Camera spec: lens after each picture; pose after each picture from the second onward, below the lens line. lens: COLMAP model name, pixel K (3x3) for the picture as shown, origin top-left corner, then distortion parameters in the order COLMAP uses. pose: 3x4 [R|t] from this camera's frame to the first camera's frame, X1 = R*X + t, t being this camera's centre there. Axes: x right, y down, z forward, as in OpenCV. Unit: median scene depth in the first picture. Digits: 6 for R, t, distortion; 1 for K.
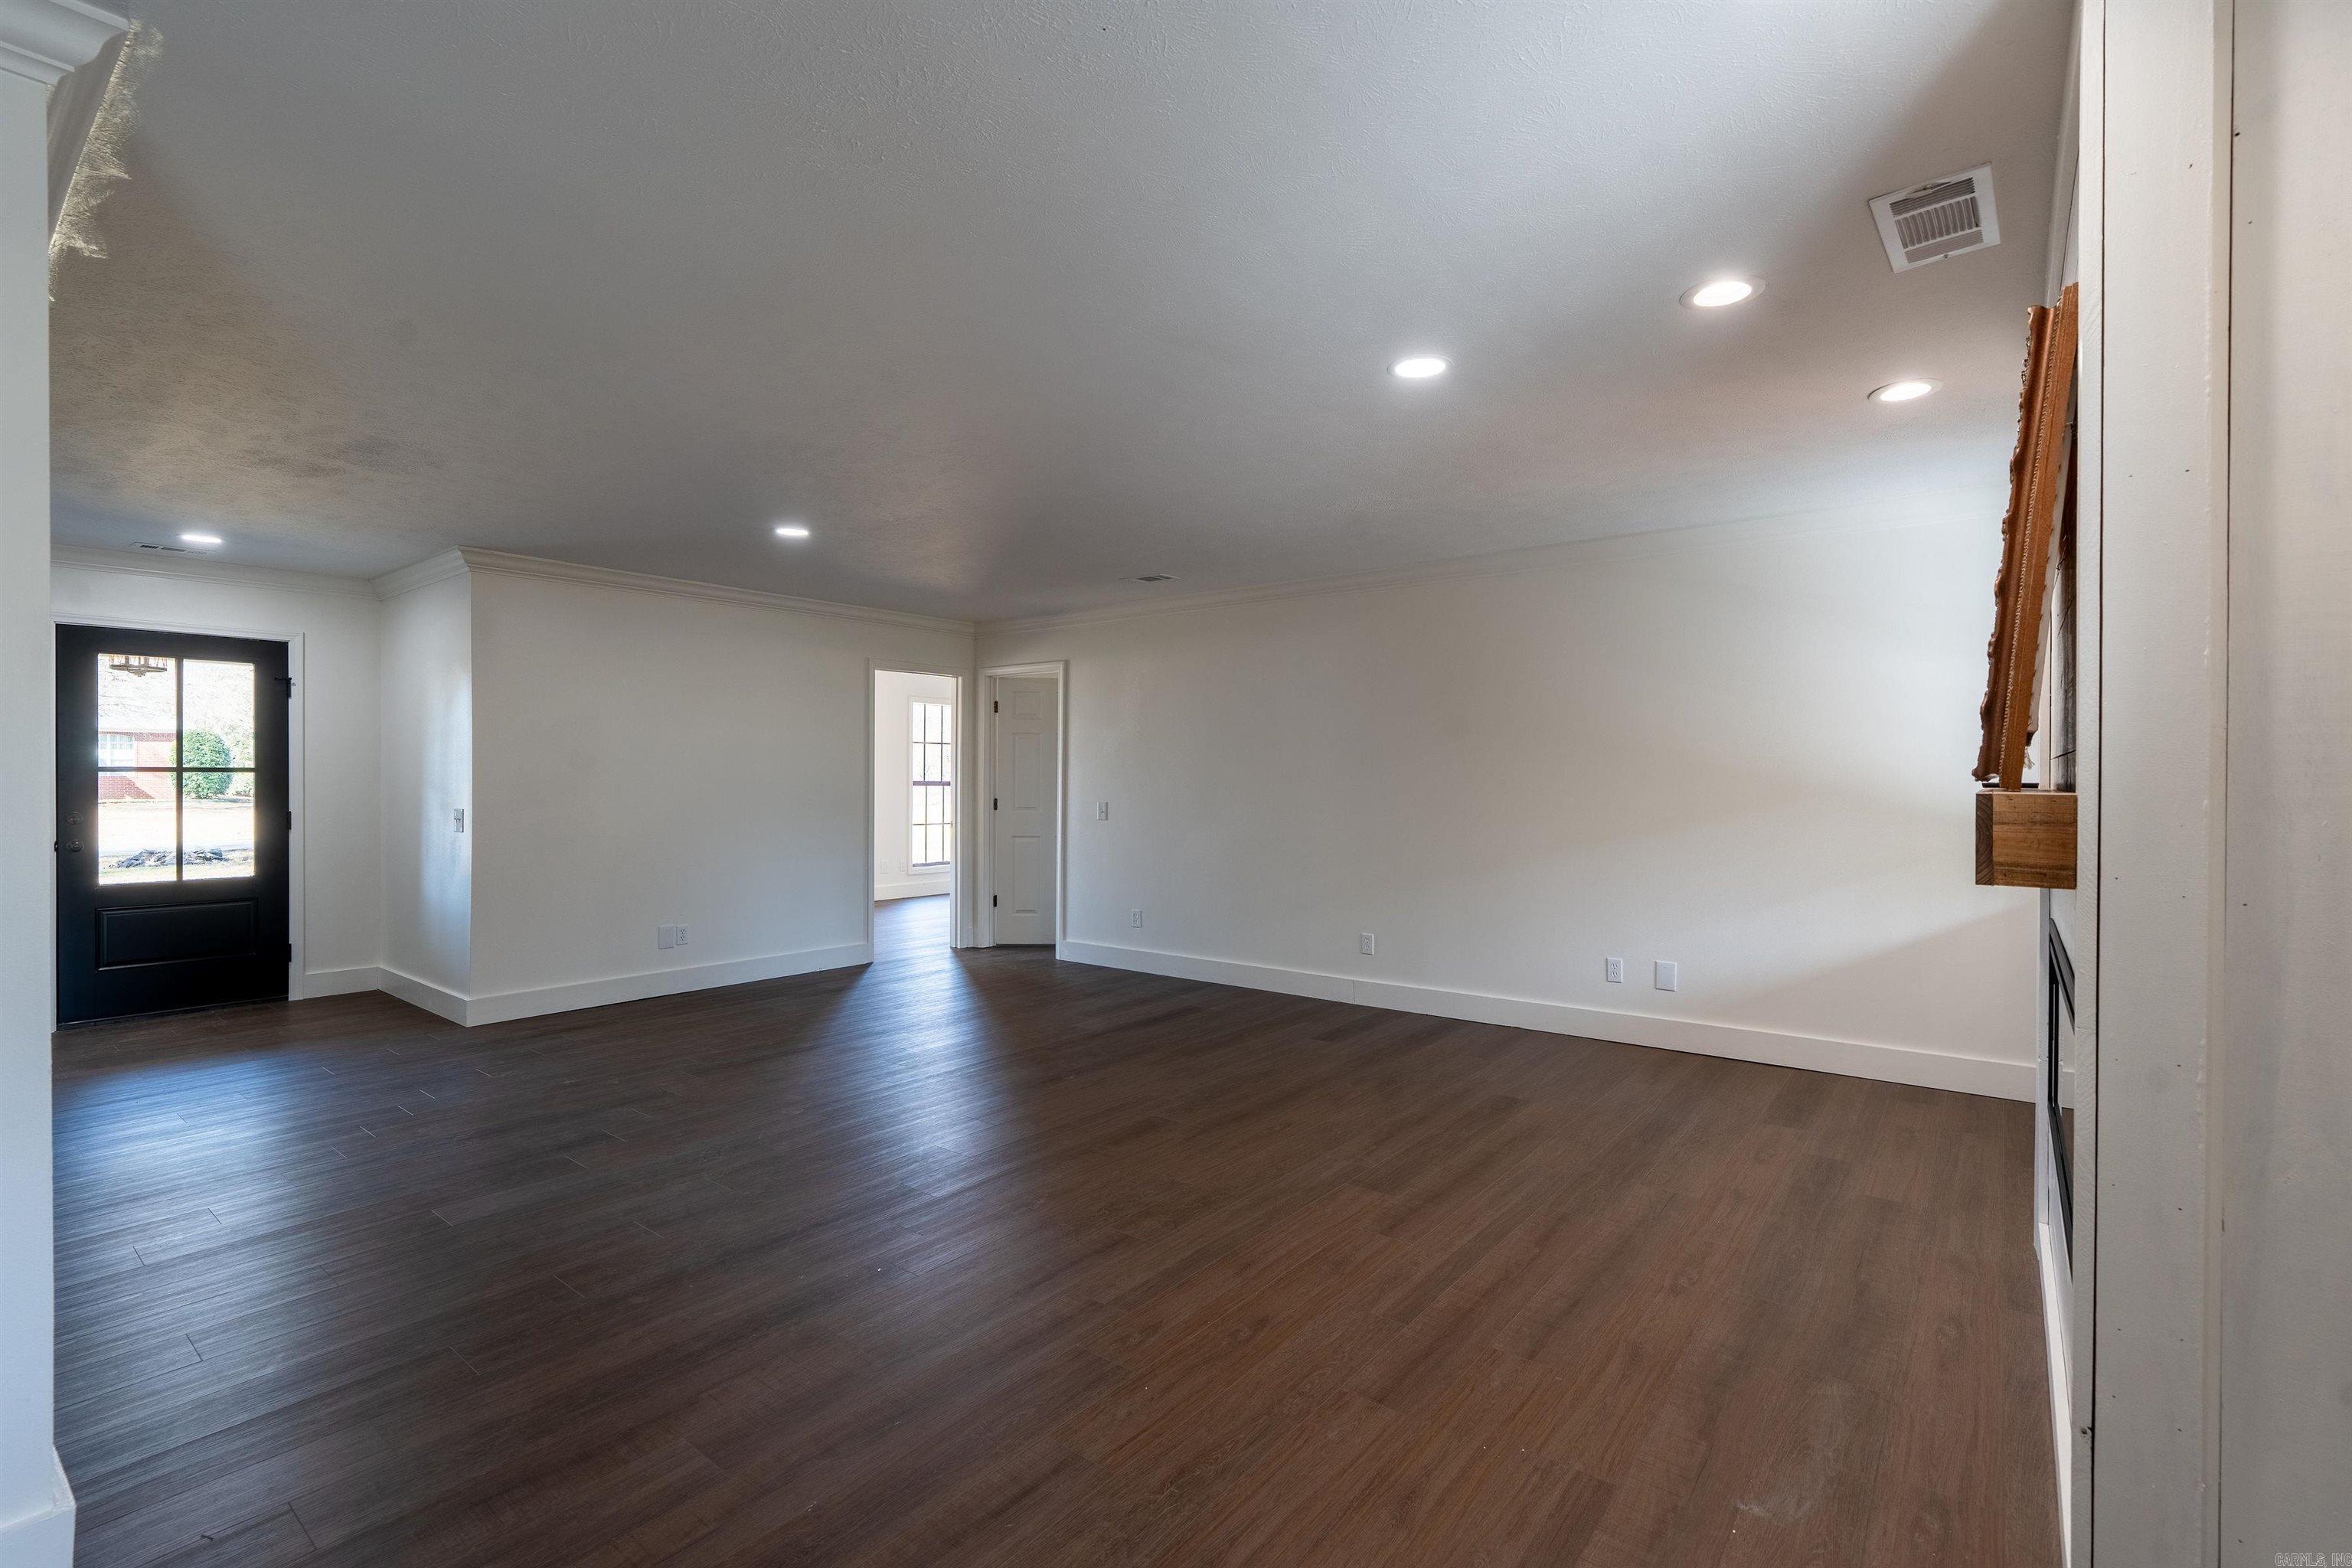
lens RADIAL K [[1052.6, 0, 1171.6], [0, 1052.6, 782.3], [0, 0, 1]] dist [-0.010331, 0.005100]
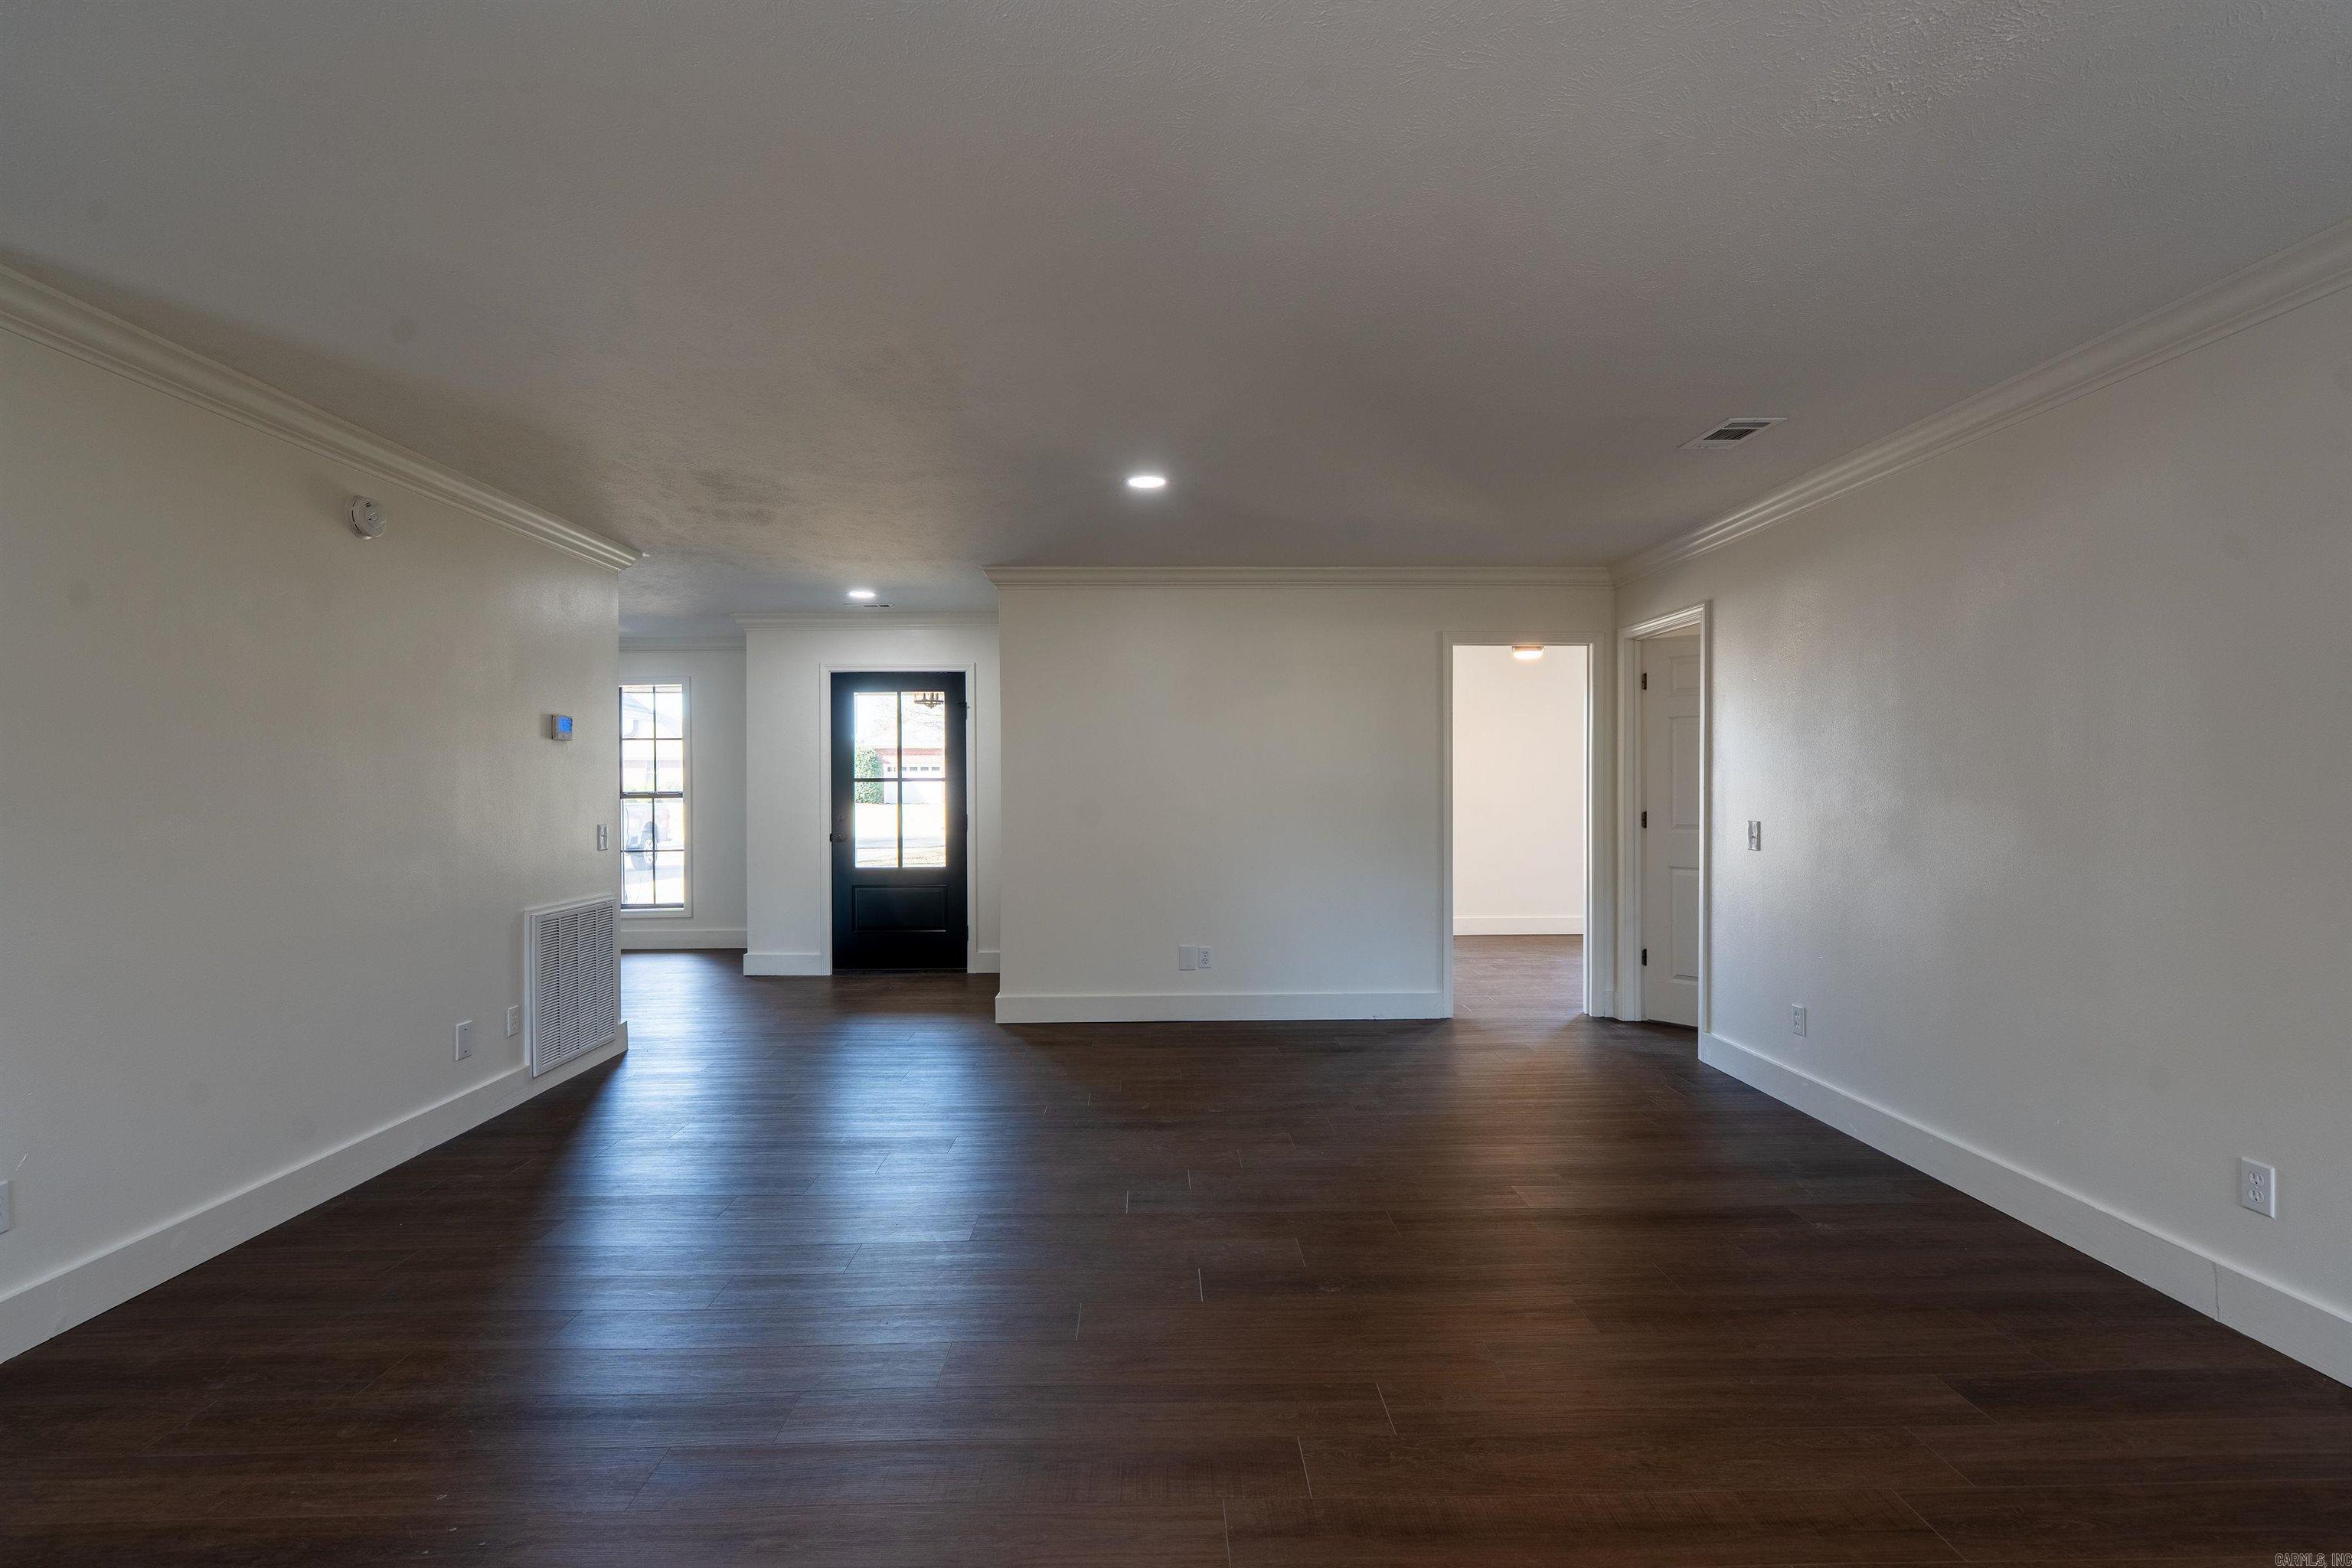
lens RADIAL K [[1052.6, 0, 1171.6], [0, 1052.6, 782.3], [0, 0, 1]] dist [-0.010331, 0.005100]
pose [[0.641369, -0.005280, -0.767215, 0.225231], [0.003065, 0.999986, -0.004320, -0.002657], [0.767227, 0.000420, 0.641376, 0.410090]]
